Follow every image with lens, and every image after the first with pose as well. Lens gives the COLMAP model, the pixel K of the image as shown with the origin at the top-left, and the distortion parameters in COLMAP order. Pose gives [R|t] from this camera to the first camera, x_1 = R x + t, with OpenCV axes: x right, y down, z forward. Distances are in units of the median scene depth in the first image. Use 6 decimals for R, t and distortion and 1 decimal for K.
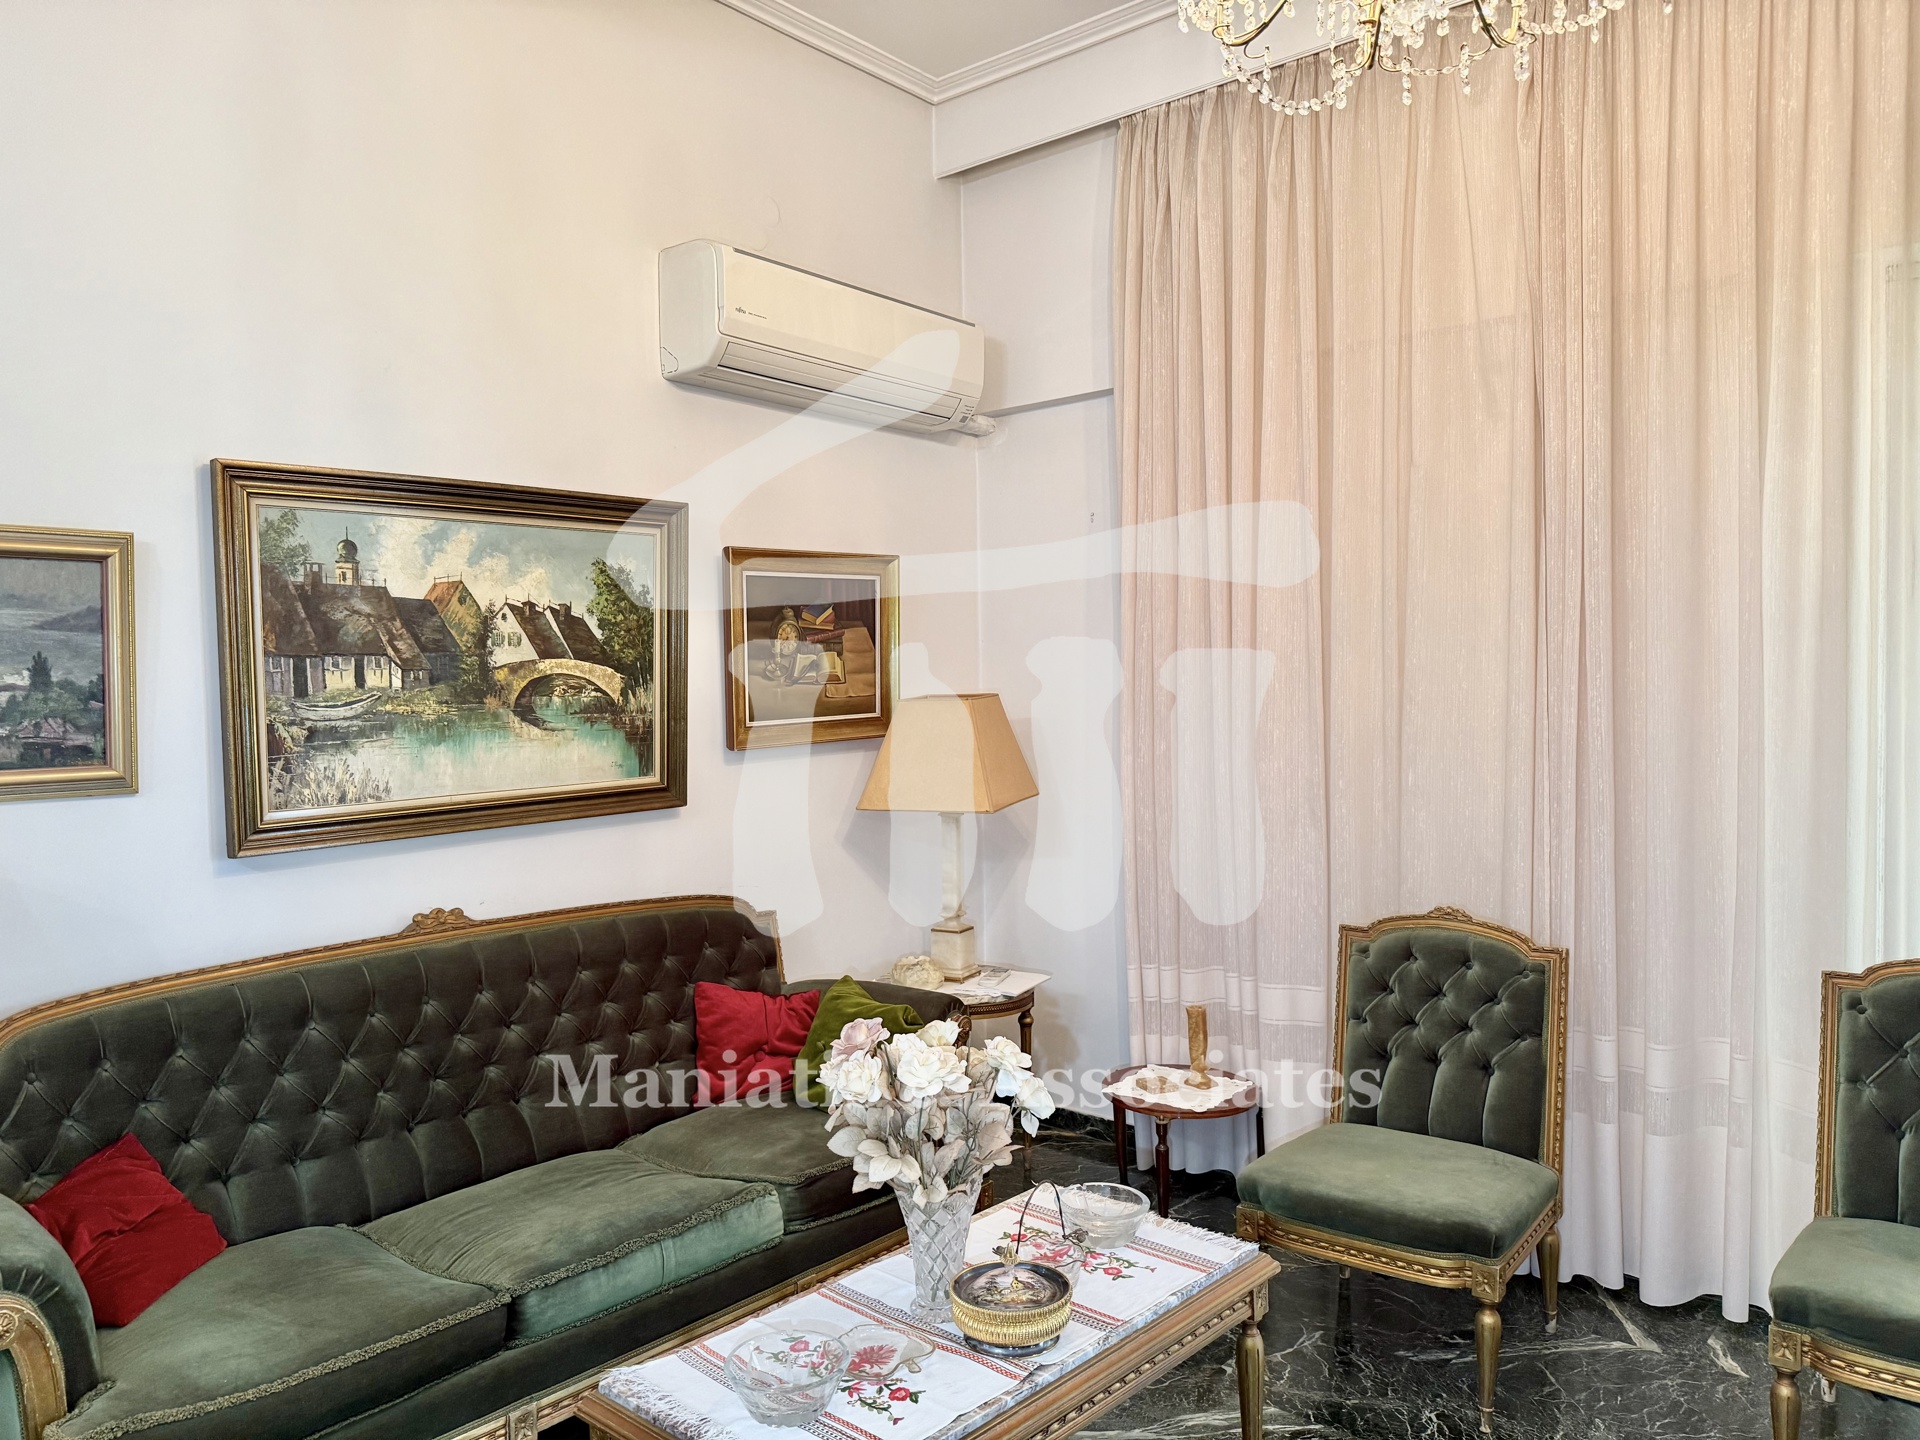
lens RADIAL K [[1360.3, 0, 963.1], [0, 1360.3, 722.1], [0, 0, 1]] dist [0.023799, -0.031329]
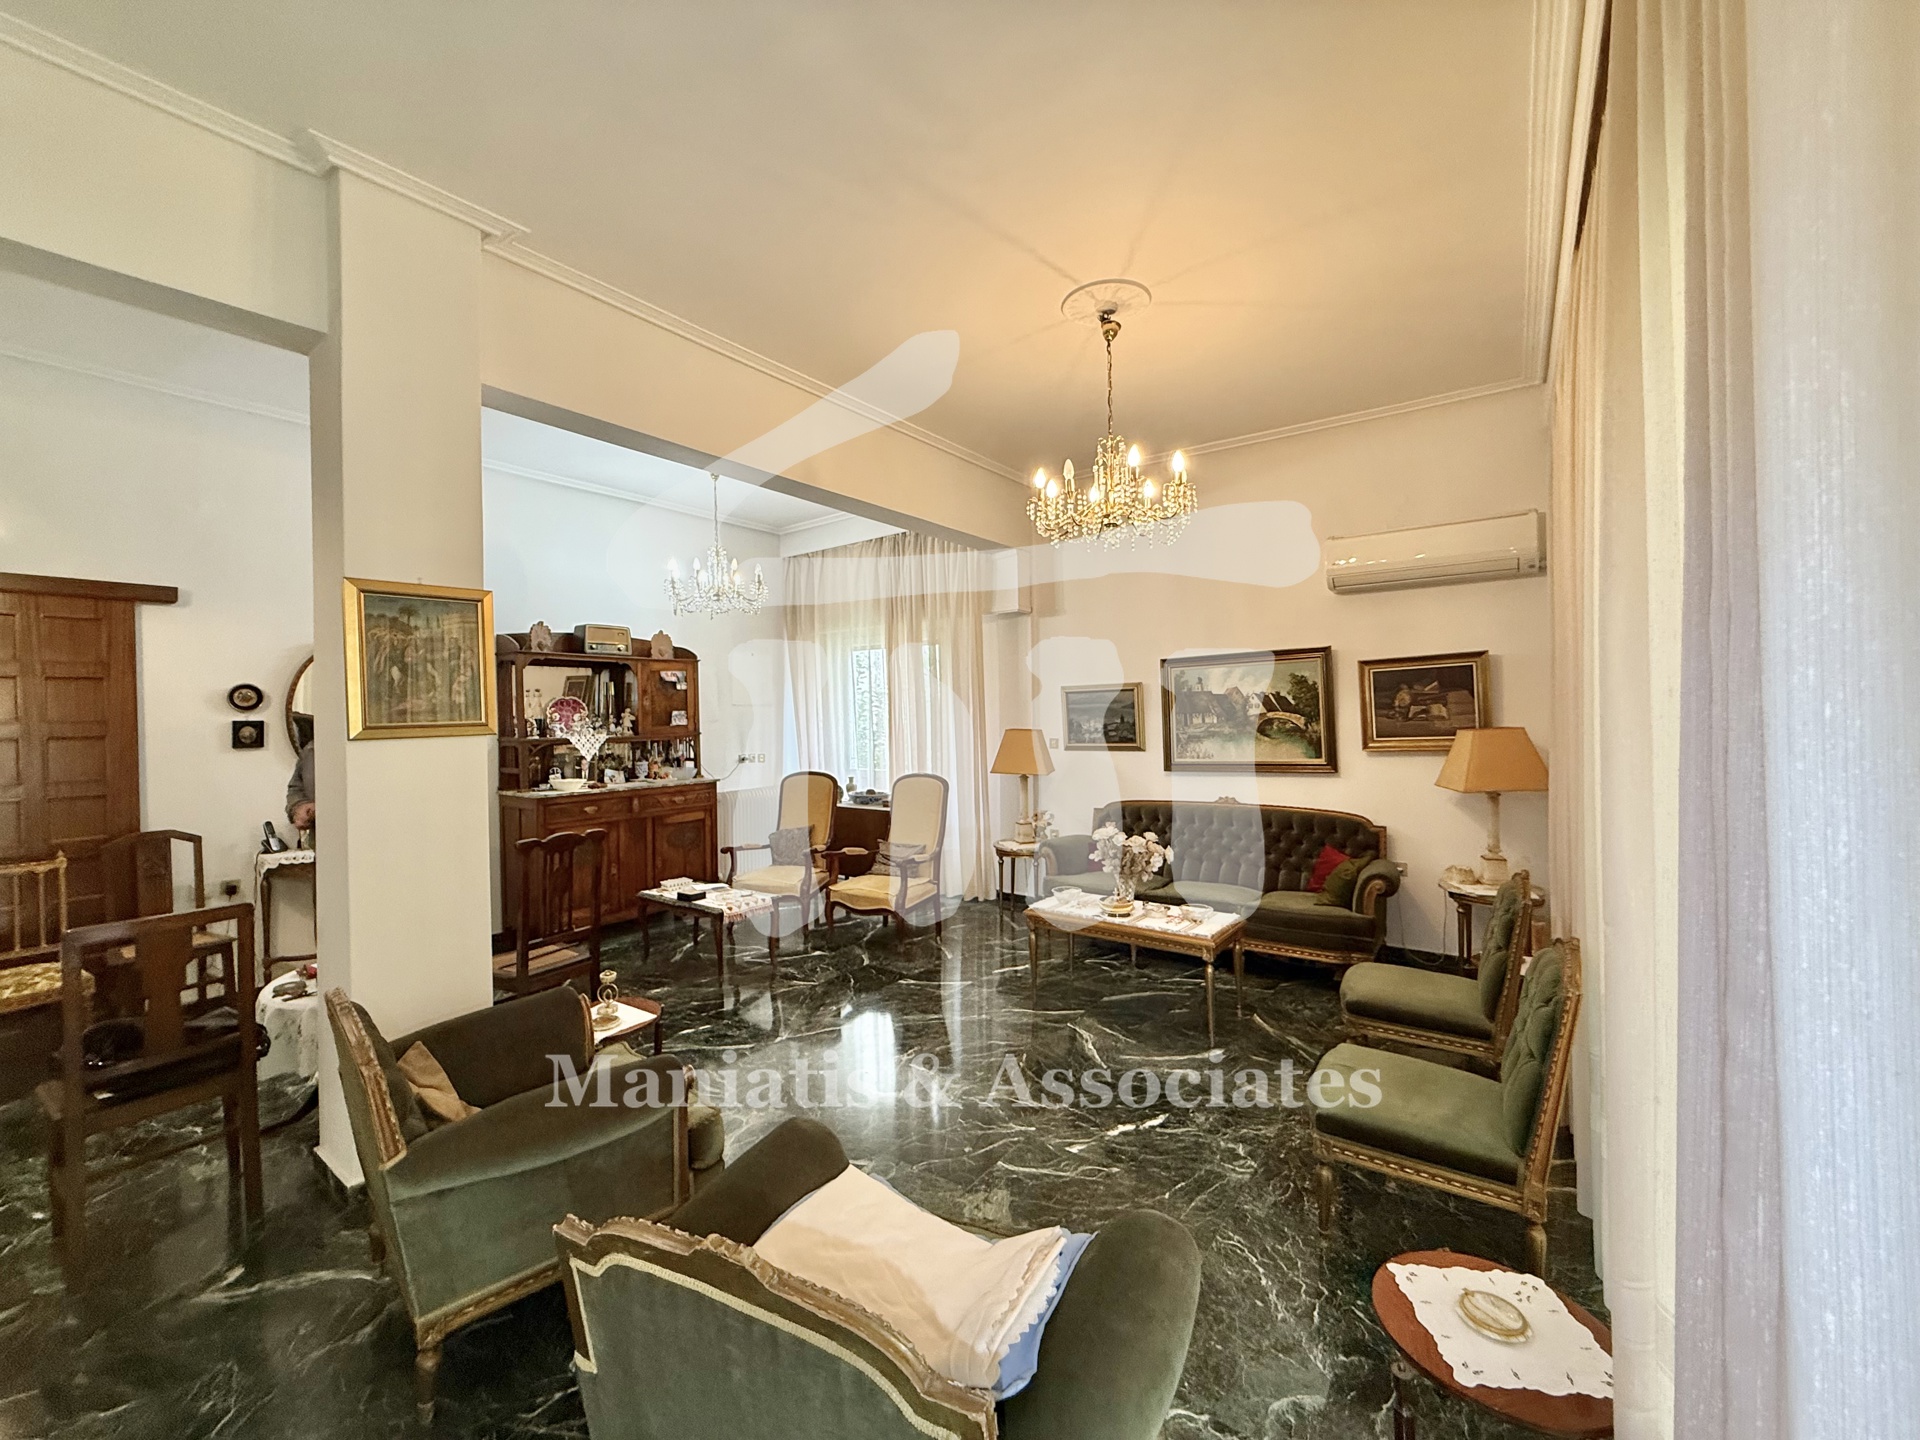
lens RADIAL K [[765.0, 0, 958.9], [0, 765.0, 726.9], [0, 0, 1]] dist [-0.002636, 0.000709]
pose [[0.077244, 0.025386, -0.996689, 1.231088], [-0.005806, 0.999670, 0.025012, -0.054551], [0.996995, 0.003855, 0.077366, 0.274286]]
